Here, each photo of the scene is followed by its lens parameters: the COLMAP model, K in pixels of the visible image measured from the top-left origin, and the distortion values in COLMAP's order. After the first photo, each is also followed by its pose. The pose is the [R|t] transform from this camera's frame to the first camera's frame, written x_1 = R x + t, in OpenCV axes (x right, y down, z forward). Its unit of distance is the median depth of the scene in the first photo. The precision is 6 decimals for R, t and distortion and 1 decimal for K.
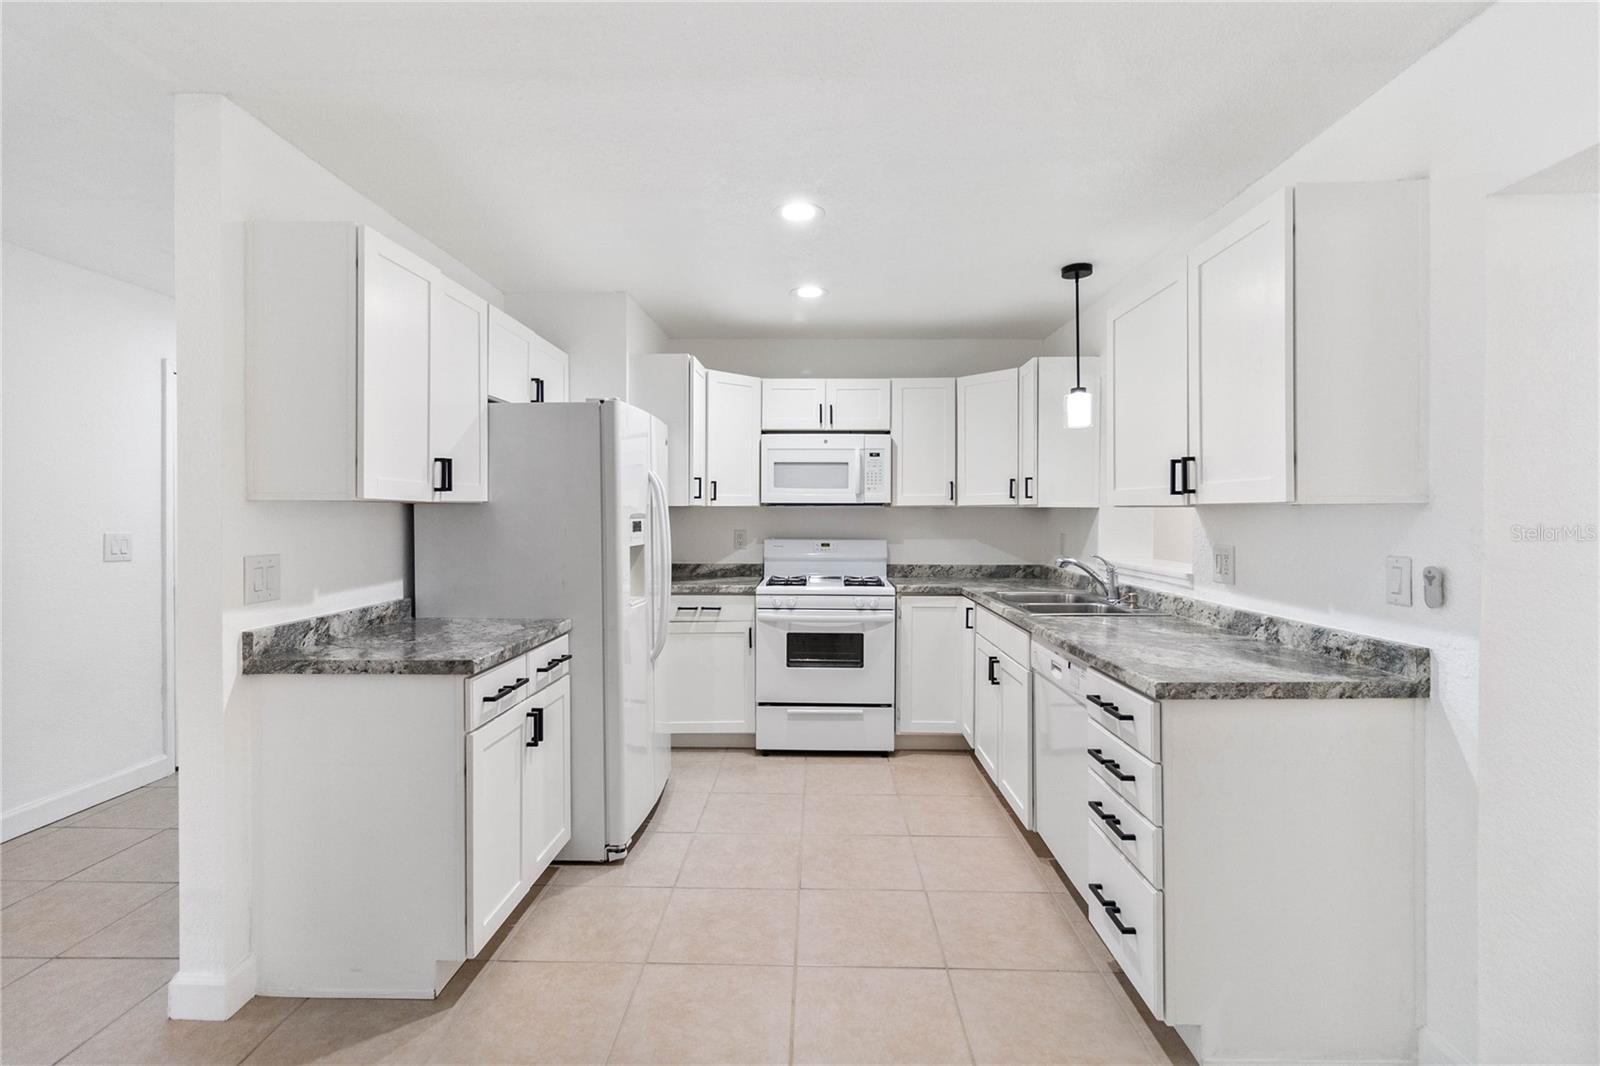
lens RADIAL K [[741.1, 0, 799.2], [0, 741.1, 515.8], [0, 0, 1]] dist [0.000129, -0.000955]
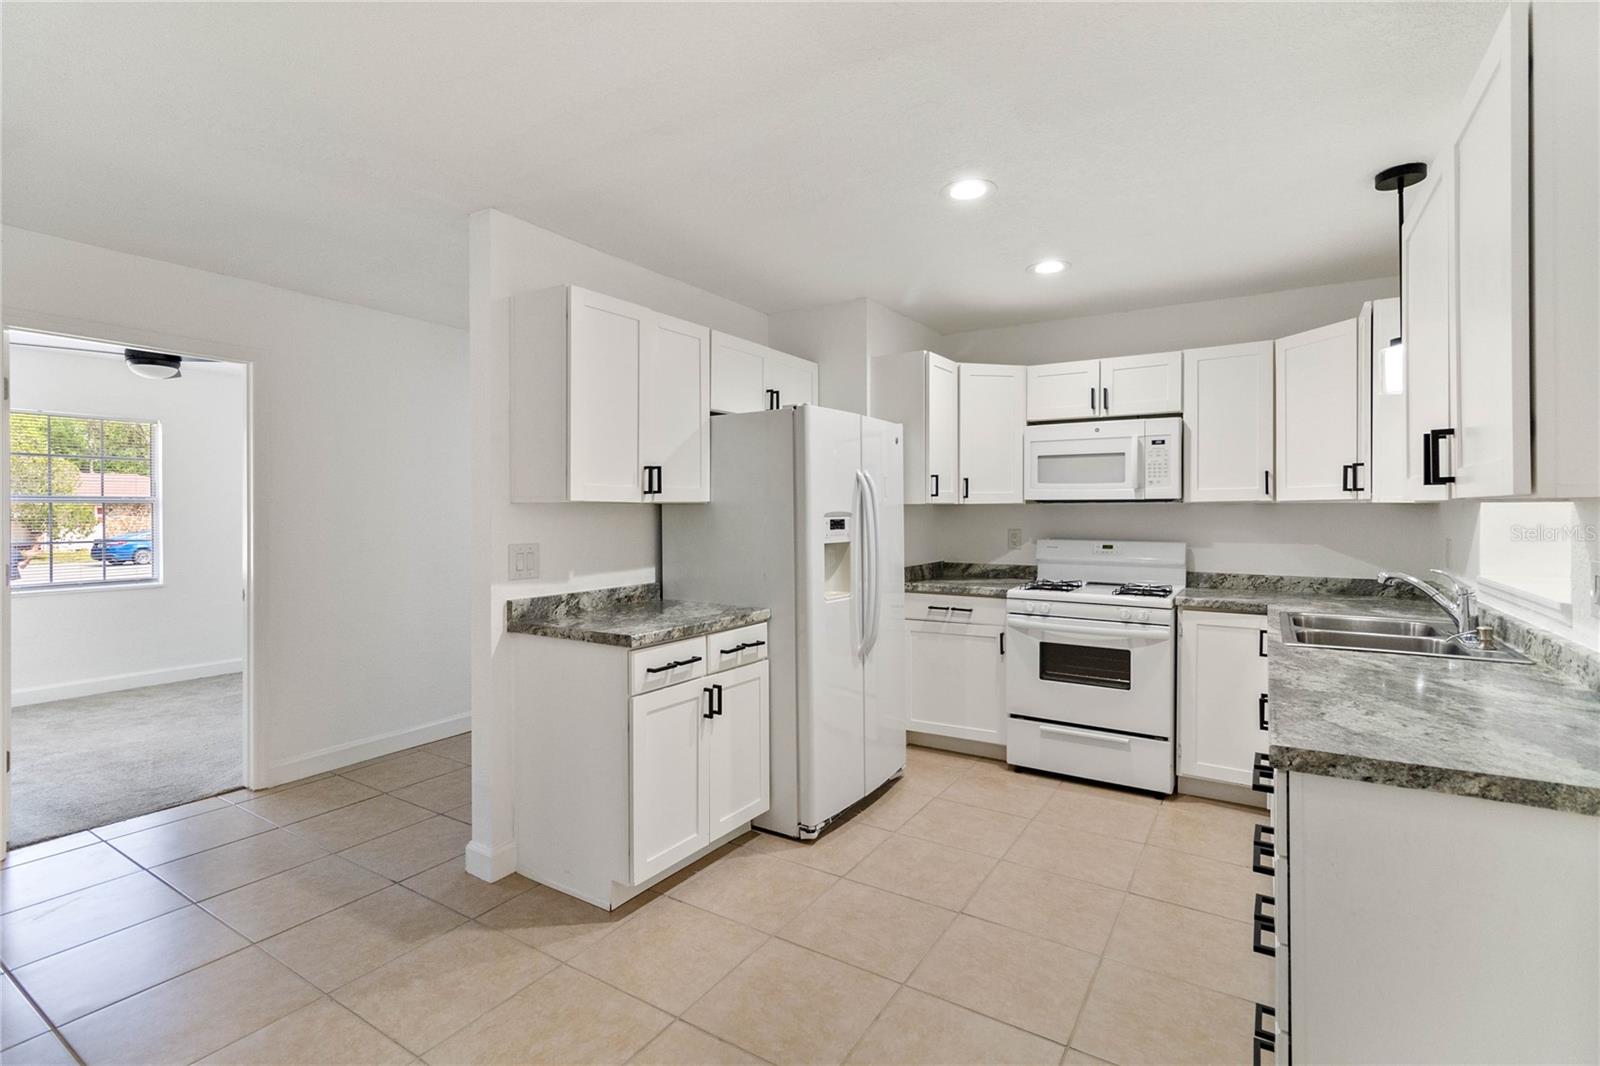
lens RADIAL K [[741.1, 0, 798.2], [0, 741.1, 513.9], [0, 0, 1]] dist [0.000129, -0.000955]
pose [[0.853896, -0.000111, -0.520444, 0.327420], [0.000287, 1.000000, 0.000256, -0.000929], [0.520444, -0.000368, 0.853896, 0.098003]]
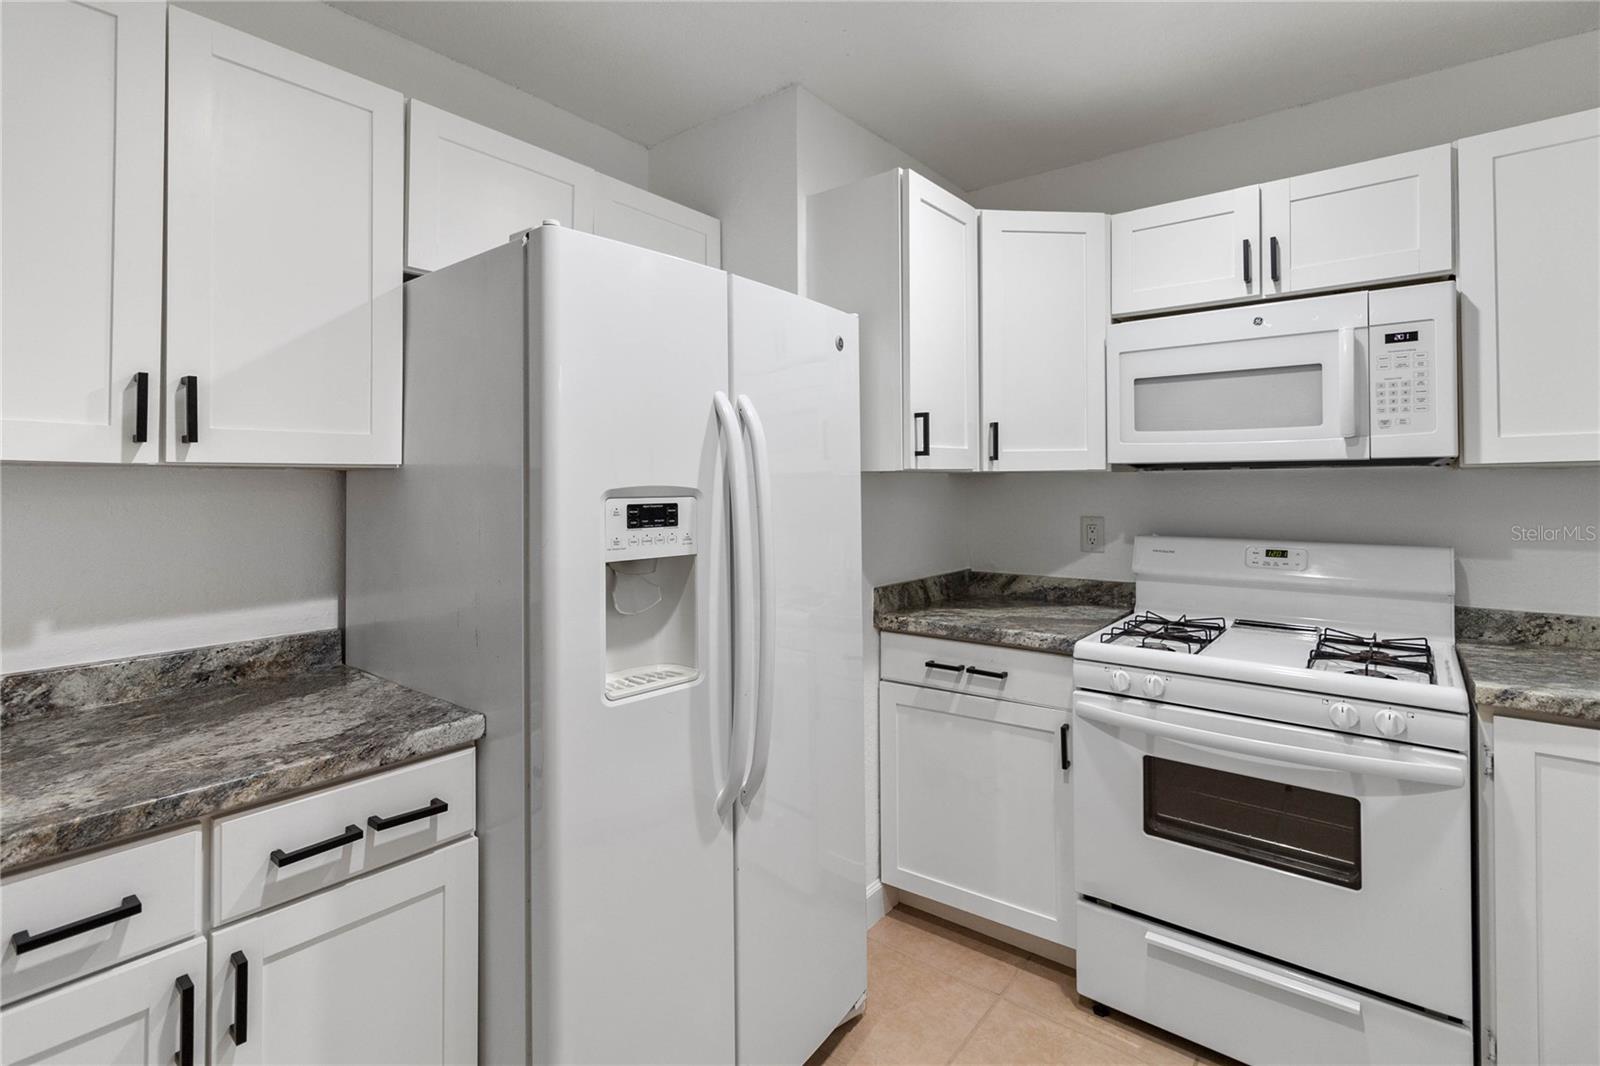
lens RADIAL K [[741.1, 0, 801.0], [0, 741.1, 474.1], [0, 0, 1]] dist [0.000129, -0.000955]
pose [[0.794777, -0.014493, -0.606729, 0.146327], [0.001760, 0.999766, -0.021577, -0.000787], [0.606900, 0.016081, 0.794616, 0.830681]]
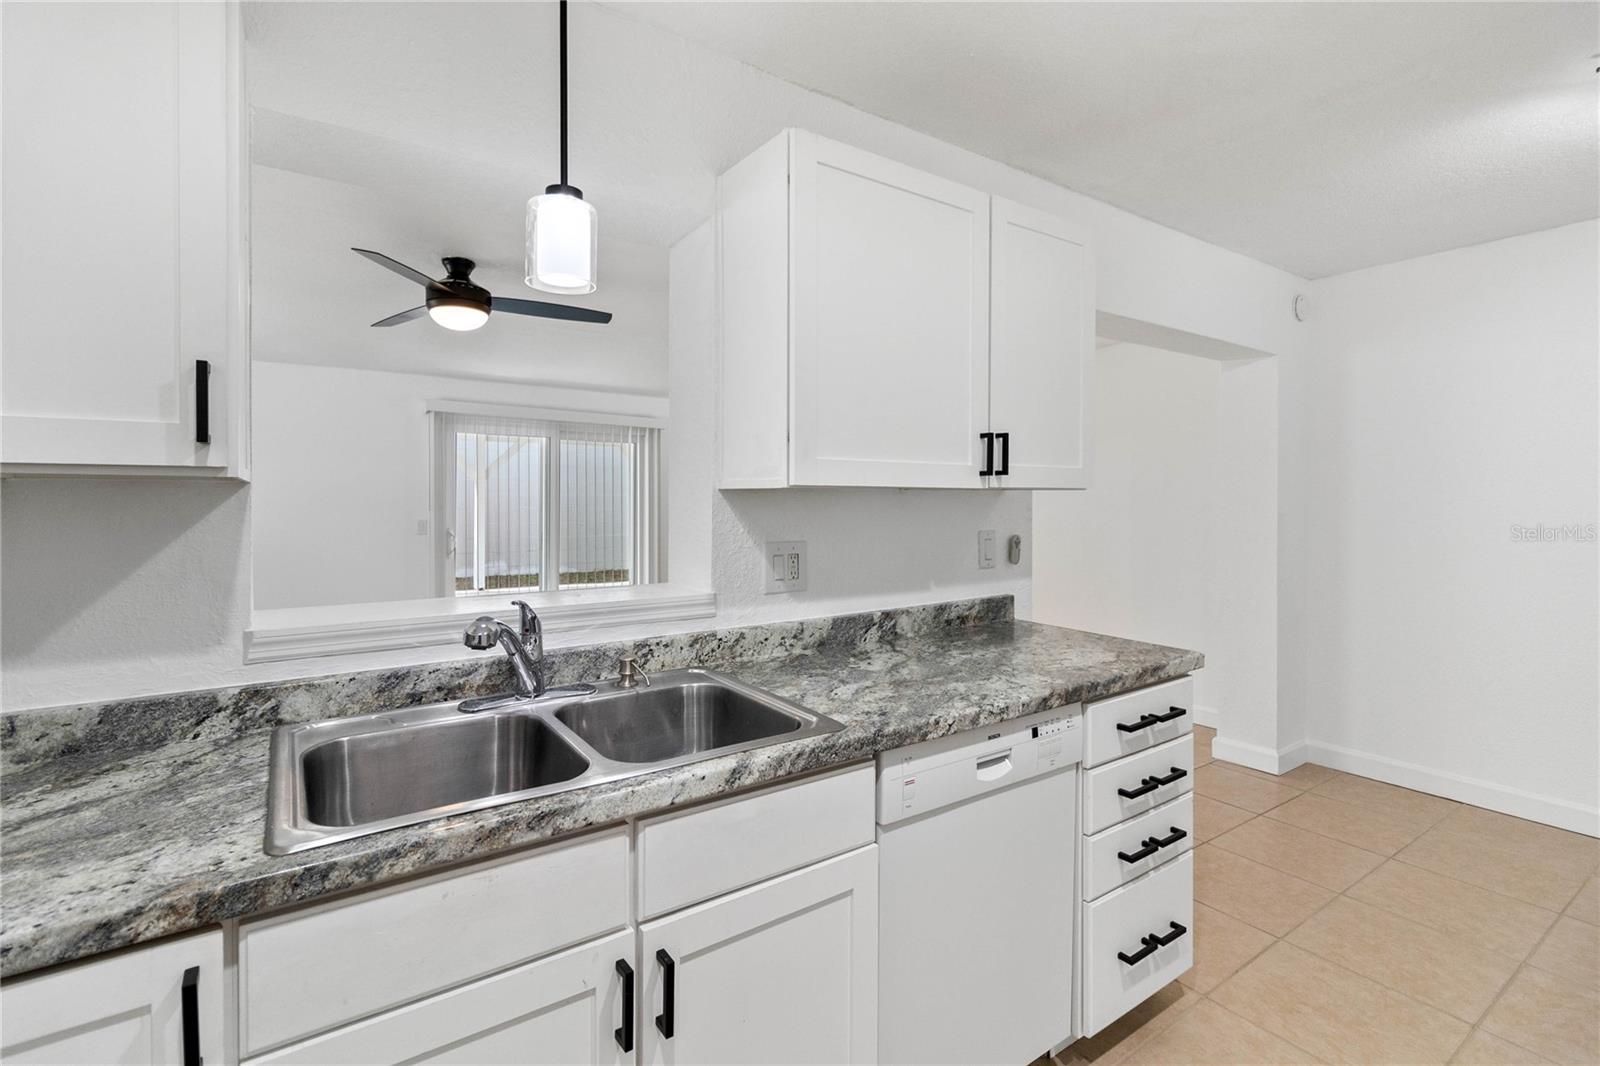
lens RADIAL K [[741.1, 0, 796.2], [0, 741.1, 516.4], [0, 0, 1]] dist [0.000129, -0.000955]
pose [[-0.581325, -0.026964, 0.813225, -0.034879], [-0.000266, 0.999457, 0.032949, -0.009455], [-0.813672, 0.018937, -0.581016, 1.489038]]
